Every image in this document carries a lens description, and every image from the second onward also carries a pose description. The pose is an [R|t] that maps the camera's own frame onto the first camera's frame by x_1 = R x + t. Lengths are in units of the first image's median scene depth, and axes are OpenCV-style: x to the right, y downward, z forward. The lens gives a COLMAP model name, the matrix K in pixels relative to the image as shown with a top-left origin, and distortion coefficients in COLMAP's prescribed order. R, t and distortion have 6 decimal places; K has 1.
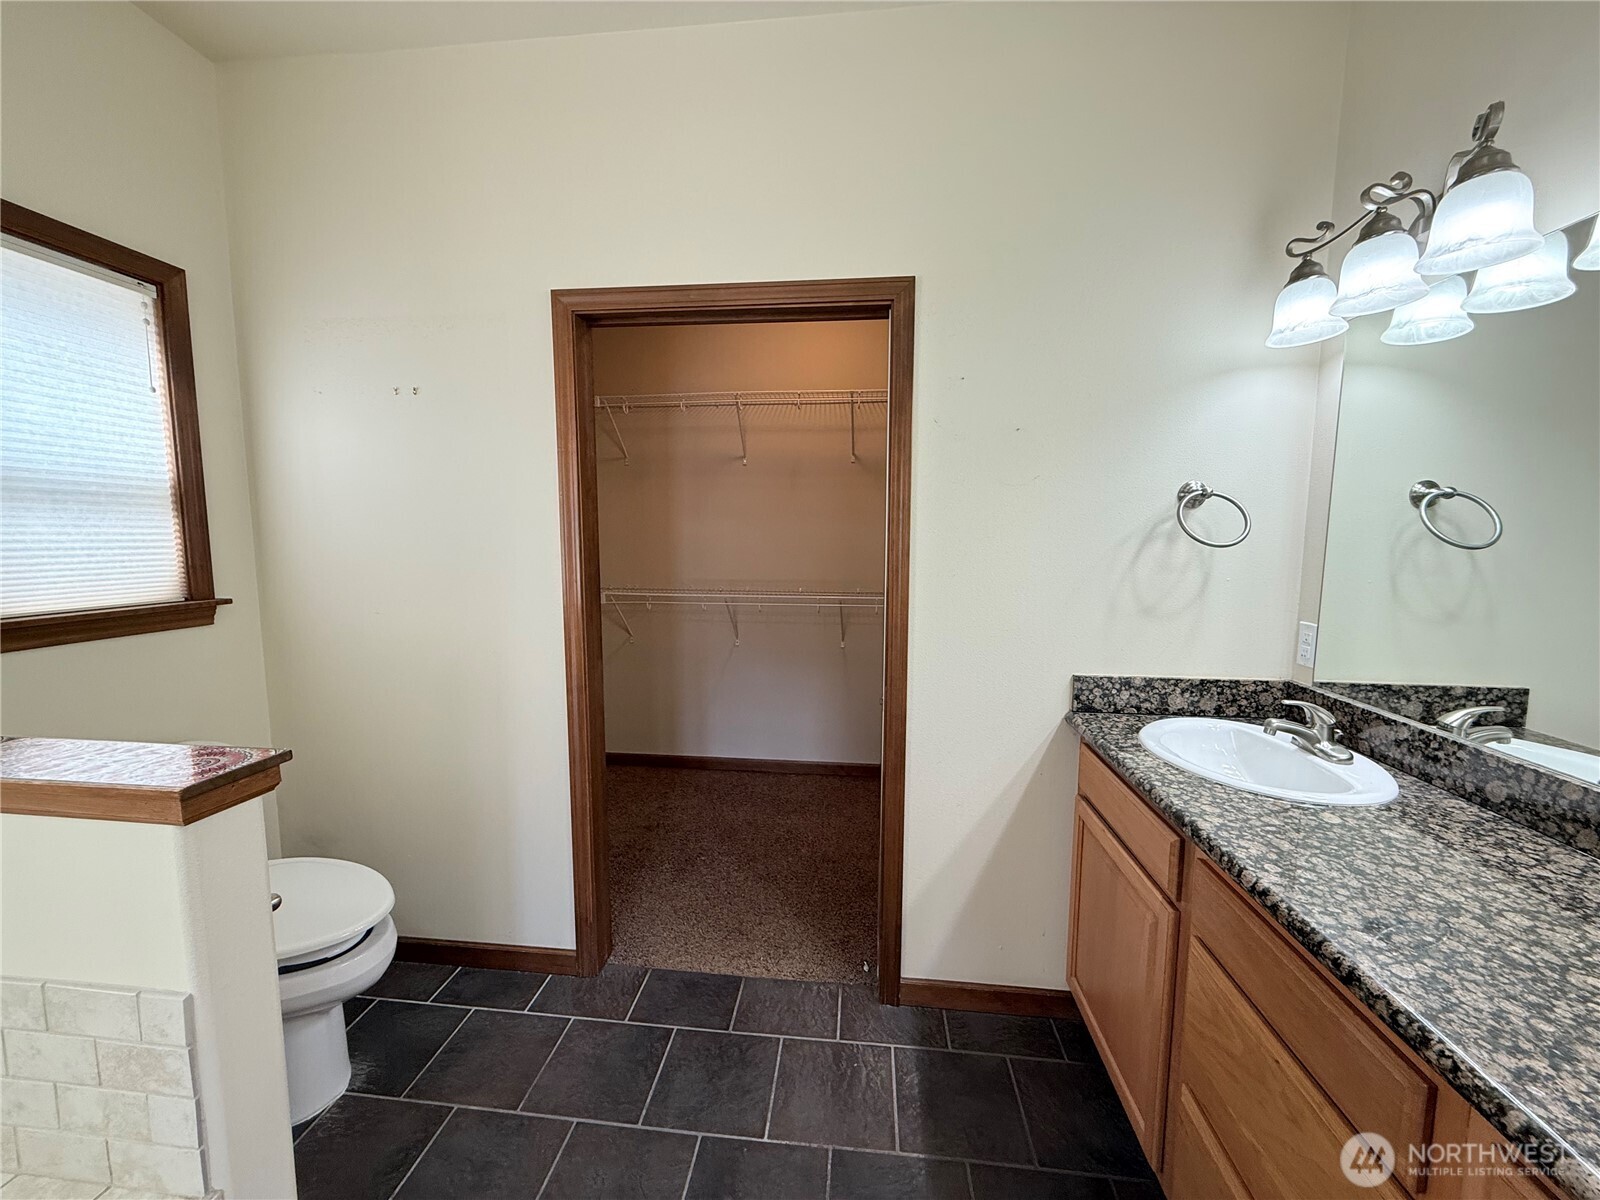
lens RADIAL K [[631.0, 0, 797.6], [0, 631.0, 603.2], [0, 0, 1]] dist [0.003429, -0.000760]
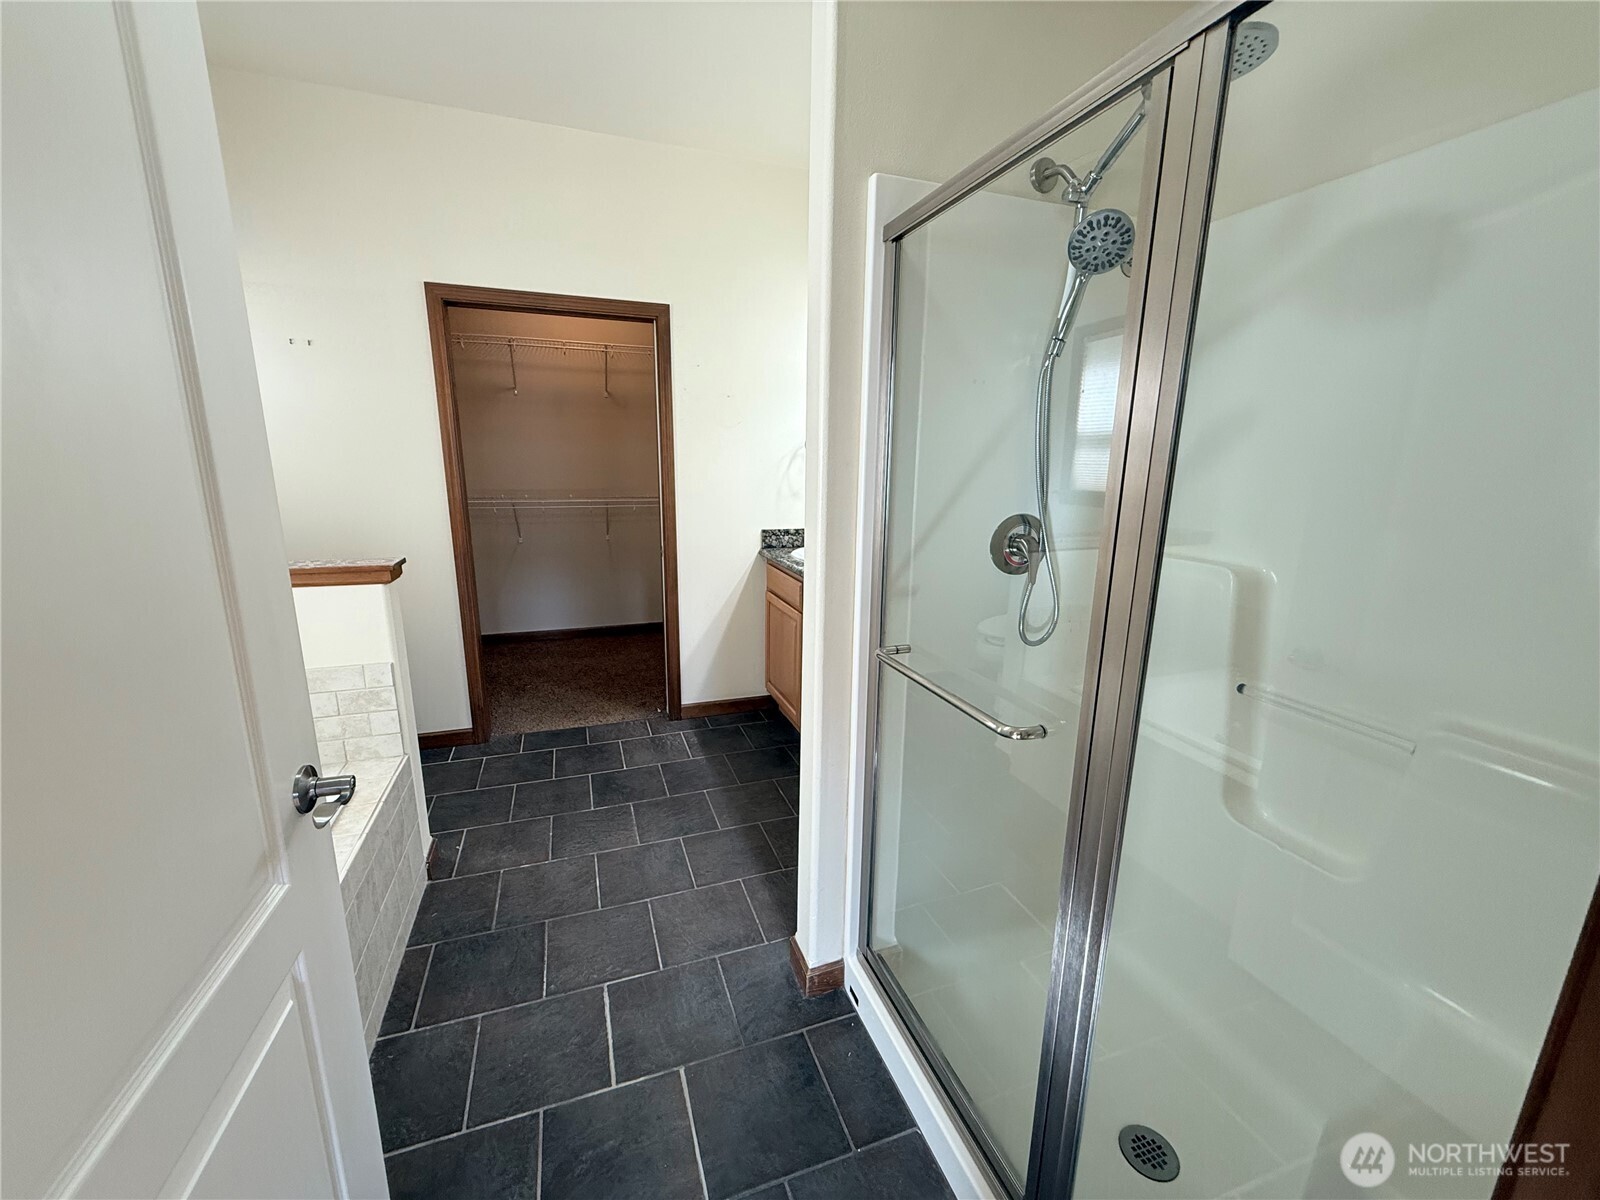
lens RADIAL K [[631.0, 0, 794.9], [0, 631.0, 601.0], [0, 0, 1]] dist [0.003429, -0.000760]
pose [[0.901880, -0.088109, 0.422906, -0.282804], [0.036171, 0.990943, 0.129318, 0.079073], [-0.430470, -0.101332, 0.896899, -0.732210]]
